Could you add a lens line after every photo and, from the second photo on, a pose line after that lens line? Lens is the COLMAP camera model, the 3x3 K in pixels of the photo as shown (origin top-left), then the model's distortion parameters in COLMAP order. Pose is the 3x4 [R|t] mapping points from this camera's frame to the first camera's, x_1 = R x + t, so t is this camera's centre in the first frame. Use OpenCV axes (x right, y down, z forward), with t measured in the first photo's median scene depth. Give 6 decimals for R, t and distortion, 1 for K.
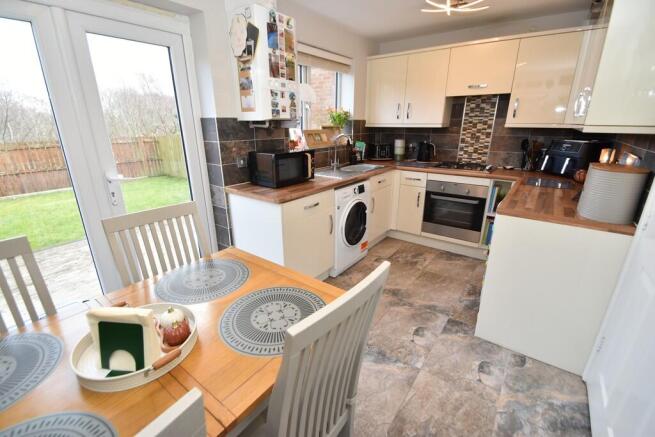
lens RADIAL K [[288.0, 0, 327.3], [0, 288.0, 219.2], [0, 0, 1]] dist [0.002594, 0.000077]
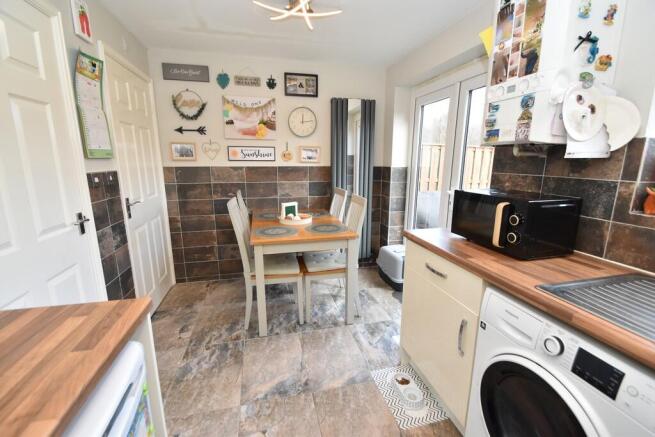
lens RADIAL K [[288.0, 0, 327.0], [0, 288.0, 220.4], [0, 0, 1]] dist [0.002594, 0.000077]
pose [[-0.641824, 0.157253, -0.750555, 0.652808], [-0.247198, 0.884076, 0.396614, -0.390398], [0.725917, 0.440092, -0.528549, 1.247981]]
